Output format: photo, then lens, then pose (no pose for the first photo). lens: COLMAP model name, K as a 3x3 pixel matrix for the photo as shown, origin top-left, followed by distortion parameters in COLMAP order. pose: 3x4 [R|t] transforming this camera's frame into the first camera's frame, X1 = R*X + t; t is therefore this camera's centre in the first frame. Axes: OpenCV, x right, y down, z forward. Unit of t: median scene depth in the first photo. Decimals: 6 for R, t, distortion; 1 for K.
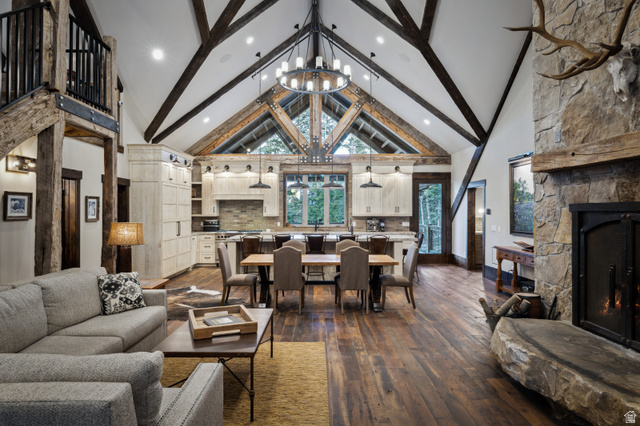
lens RADIAL K [[382.4, 0, 321.2], [0, 382.4, 216.8], [0, 0, 1]] dist [0.004630, 0.000134]
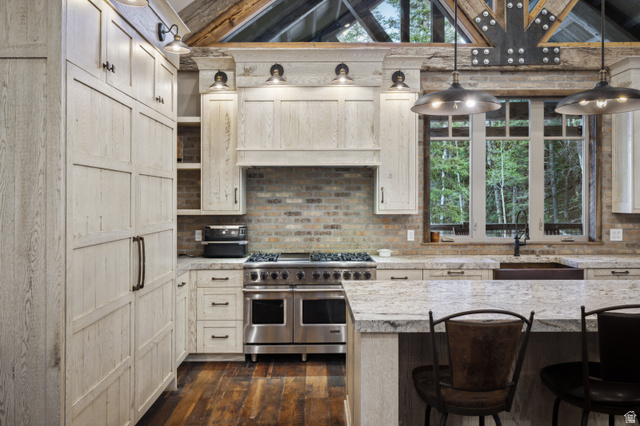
lens RADIAL K [[521.5, 0, 319.0], [0, 521.5, 208.4], [0, 0, 1]] dist [-0.040746, 0.004047]
pose [[0.999961, -0.003311, -0.008183, -0.199451], [0.003258, 0.999974, -0.006465, -0.003722], [0.008204, 0.006438, 0.999946, 0.522927]]
